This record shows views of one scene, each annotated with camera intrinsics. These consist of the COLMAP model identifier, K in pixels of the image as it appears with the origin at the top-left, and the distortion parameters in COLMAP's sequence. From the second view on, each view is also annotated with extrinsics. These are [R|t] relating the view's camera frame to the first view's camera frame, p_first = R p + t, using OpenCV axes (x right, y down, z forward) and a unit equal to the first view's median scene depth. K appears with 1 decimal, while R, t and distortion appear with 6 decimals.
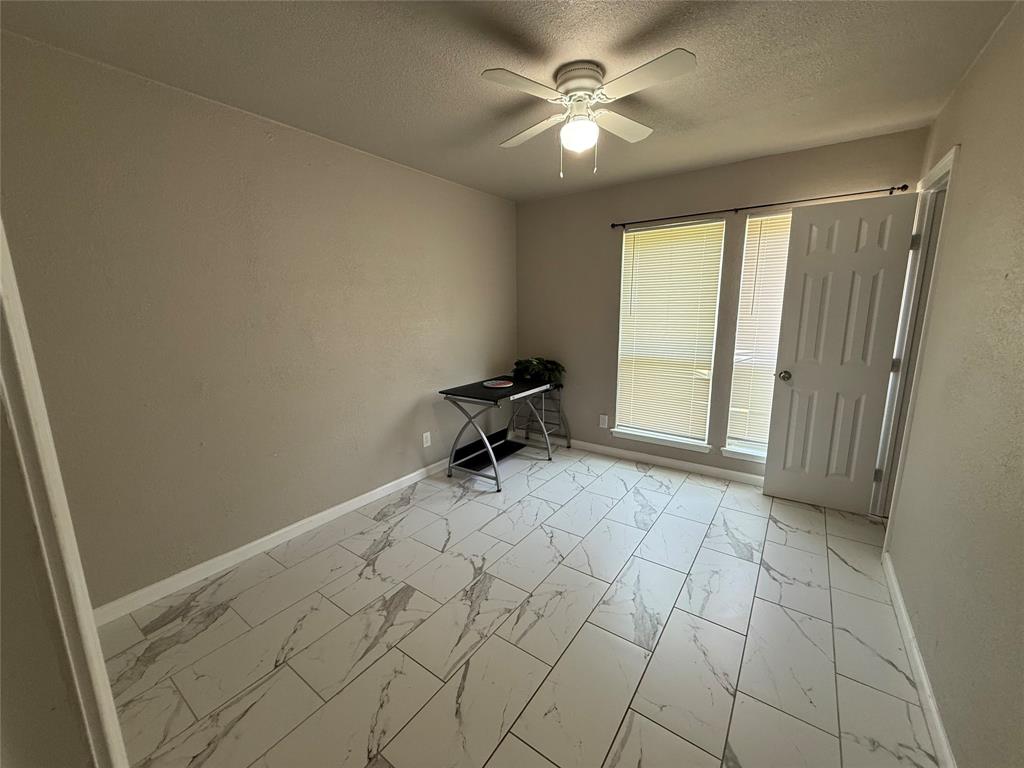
lens RADIAL K [[407.5, 0, 510.0], [0, 407.5, 382.9], [0, 0, 1]] dist [0.000587, -0.000391]
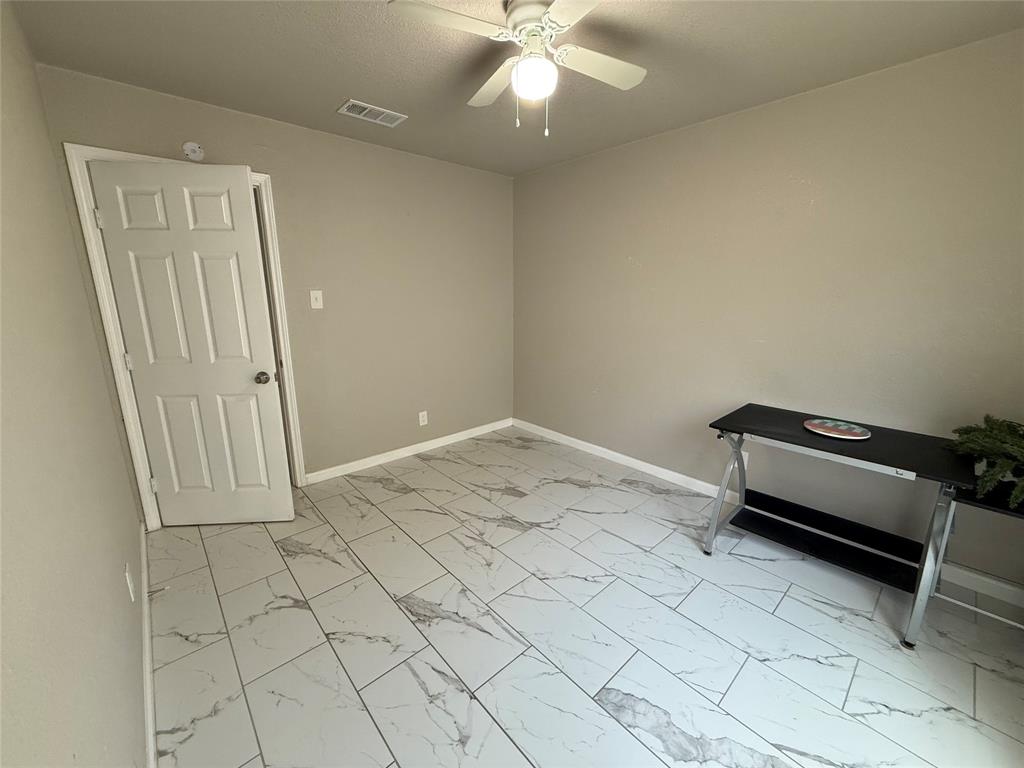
lens RADIAL K [[407.5, 0, 510.0], [0, 407.5, 382.9], [0, 0, 1]] dist [0.000587, -0.000391]
pose [[-0.210910, 0.230765, -0.949876, 0.968326], [-0.177194, 0.946611, 0.269315, -0.214161], [0.961311, 0.225114, -0.158759, 1.076641]]
